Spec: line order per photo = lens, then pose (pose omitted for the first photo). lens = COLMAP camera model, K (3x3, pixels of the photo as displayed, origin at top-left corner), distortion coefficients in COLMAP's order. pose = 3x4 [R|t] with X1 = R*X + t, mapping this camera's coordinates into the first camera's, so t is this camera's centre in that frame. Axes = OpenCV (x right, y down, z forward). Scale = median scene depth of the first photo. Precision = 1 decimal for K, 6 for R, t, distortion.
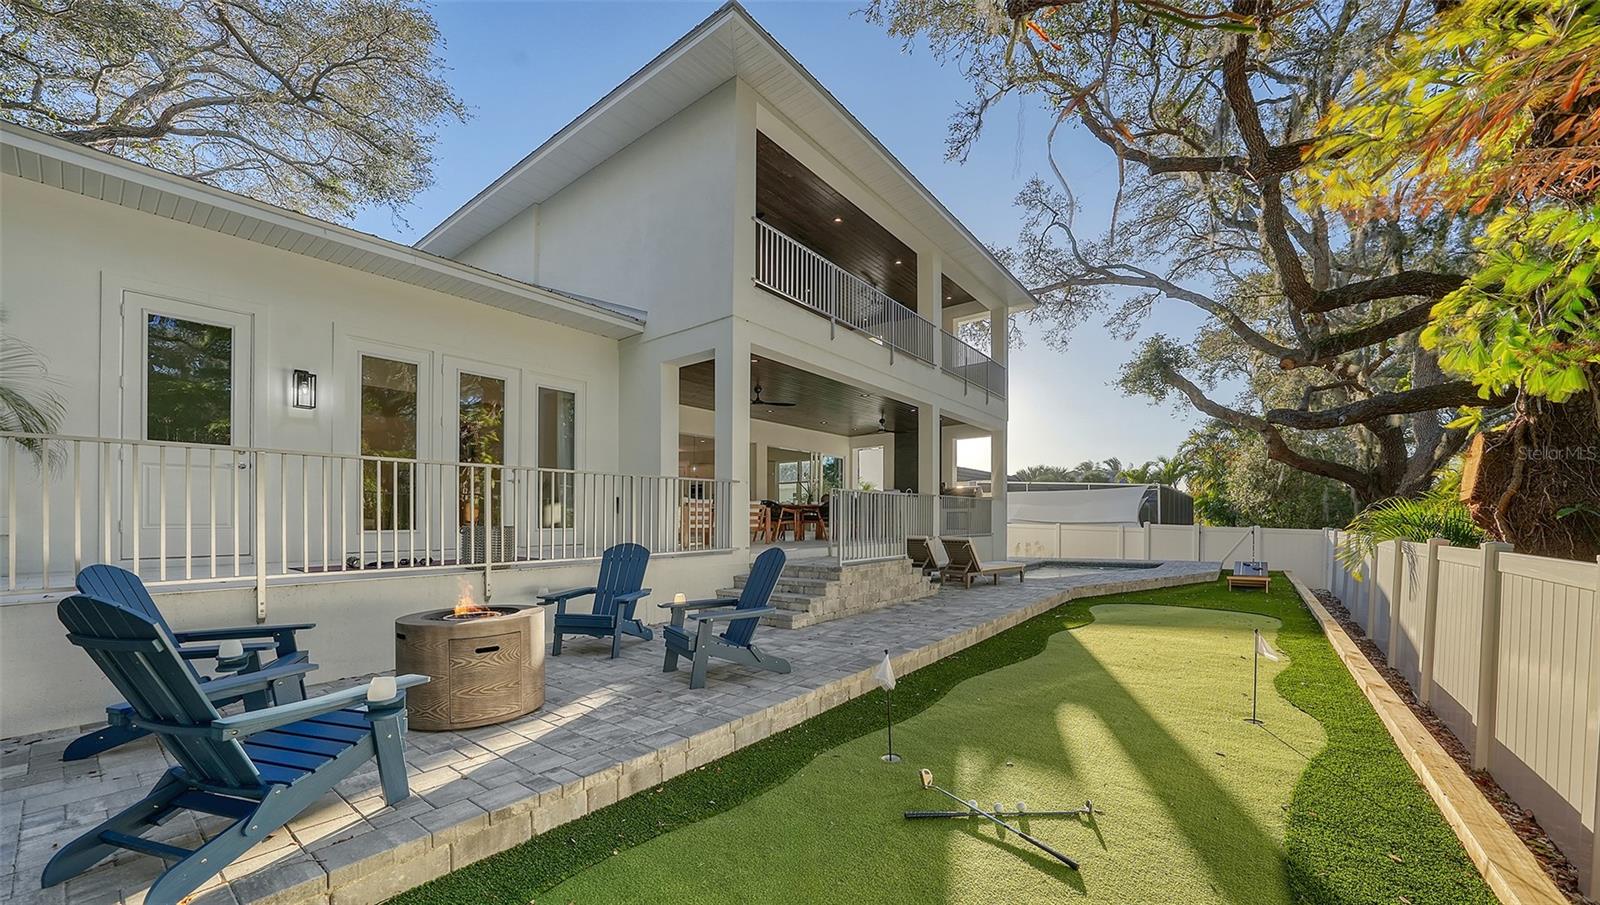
lens RADIAL K [[593.6, 0, 762.7], [0, 593.6, 530.0], [0, 0, 1]] dist [0.002180, 0.000079]
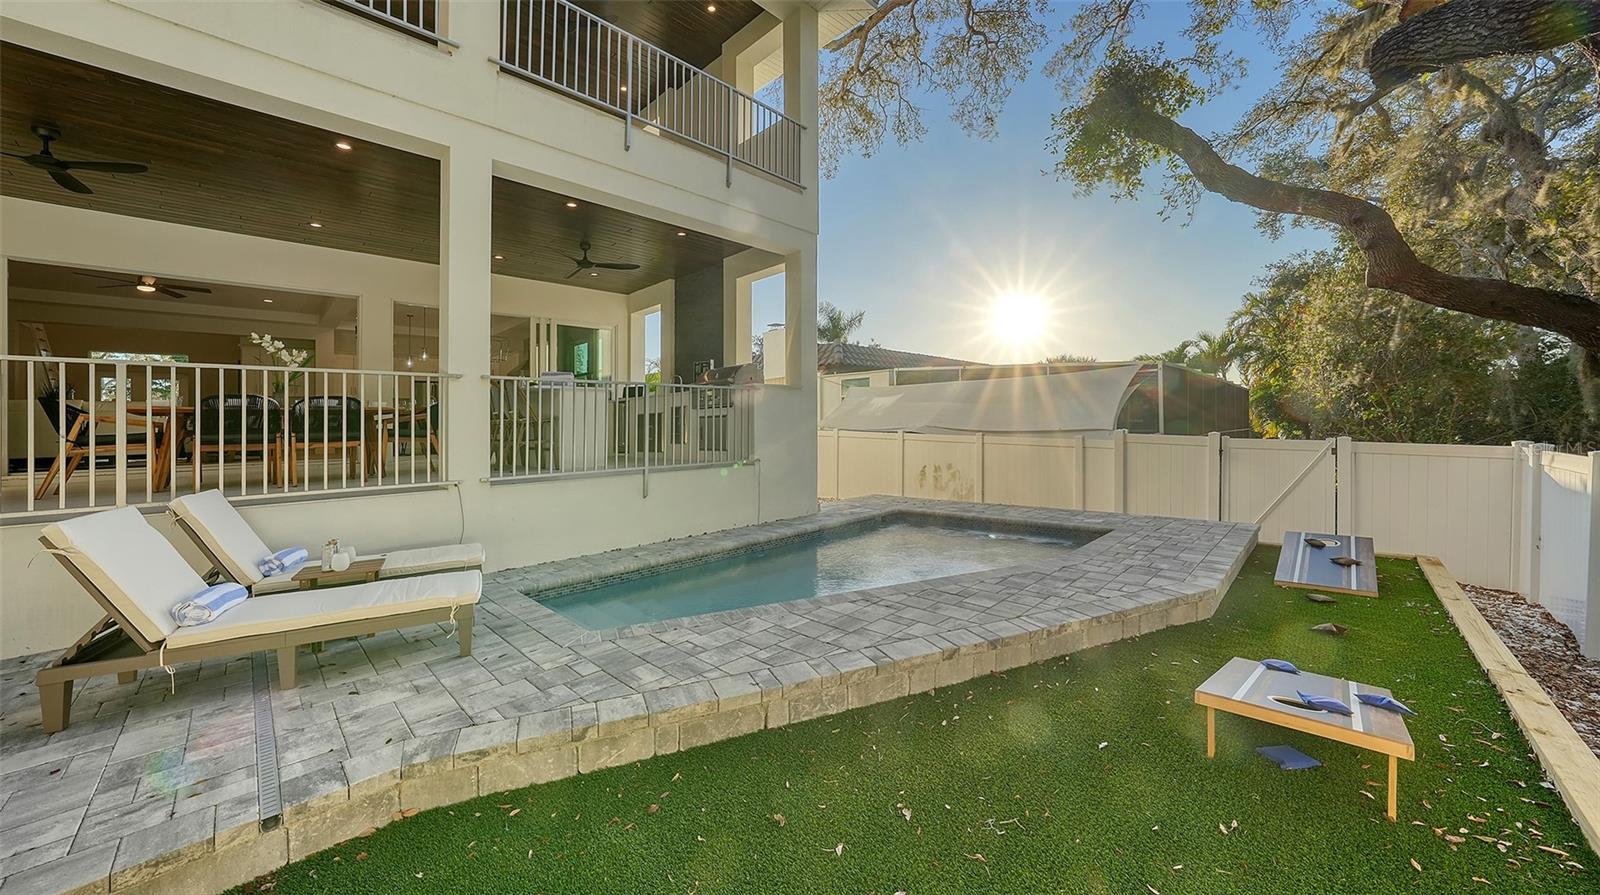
lens RADIAL K [[563.0, 0, 798.2], [0, 563.0, 441.0], [0, 0, 1]] dist [-0.016190, 0.001816]
pose [[0.996115, -0.013752, -0.086981, 0.354901], [0.014433, 0.999870, 0.007205, -0.009764], [0.086870, -0.008433, 0.996184, 0.424154]]
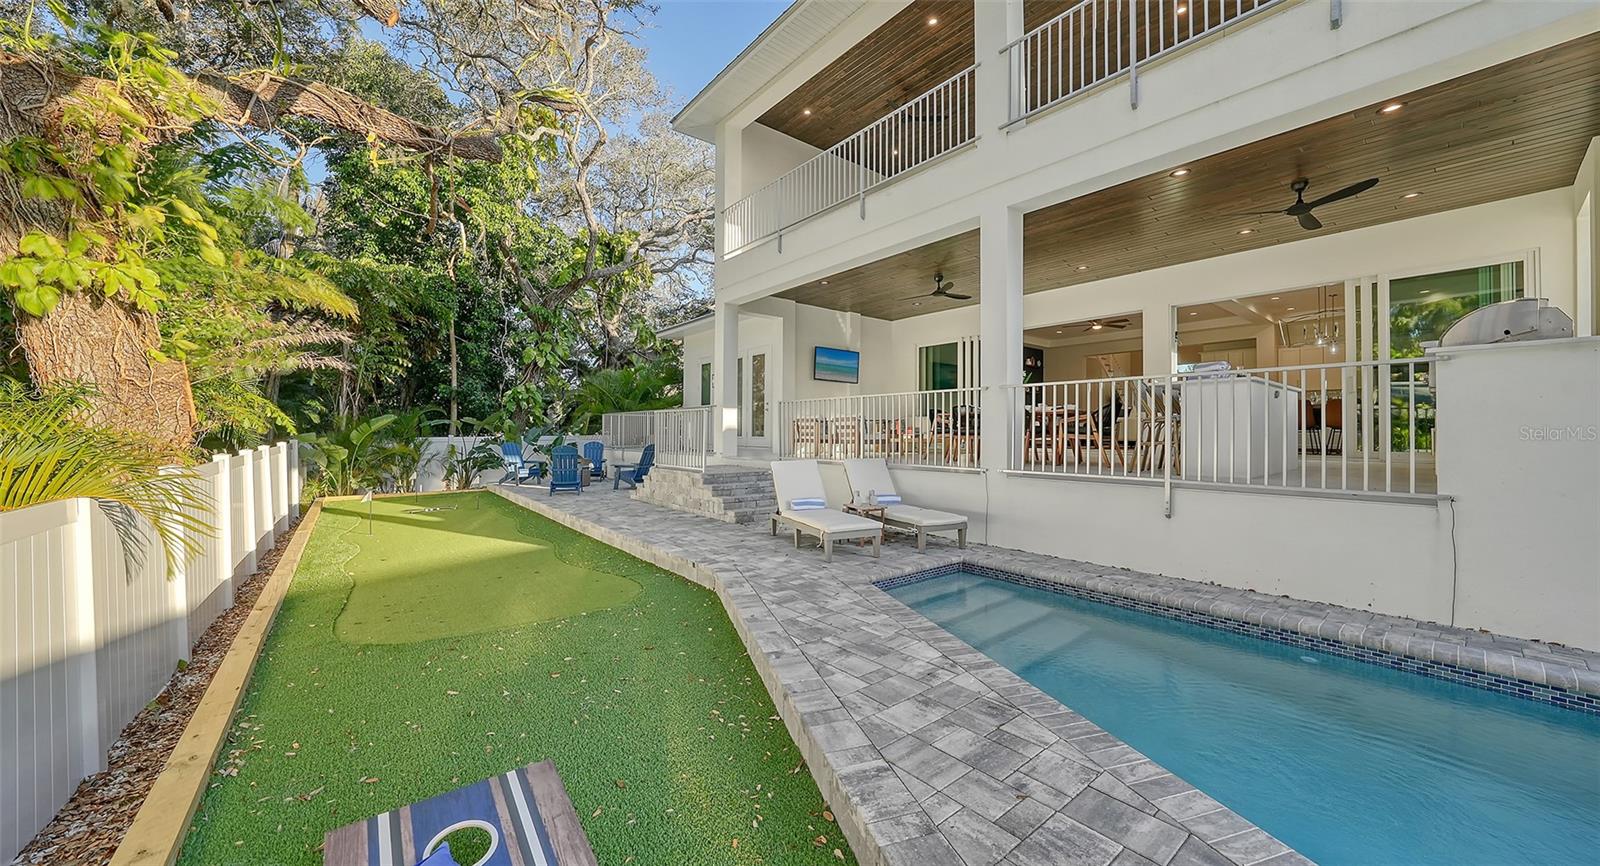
lens RADIAL K [[554.7, 0, 792.0], [0, 554.7, 429.7], [0, 0, 1]] dist [-0.013605, -0.000055]
pose [[-0.194754, 0.001536, -0.980851, 0.717269], [-0.022275, 0.999734, 0.005989, -0.020503], [0.980599, 0.023014, -0.194668, 0.843488]]
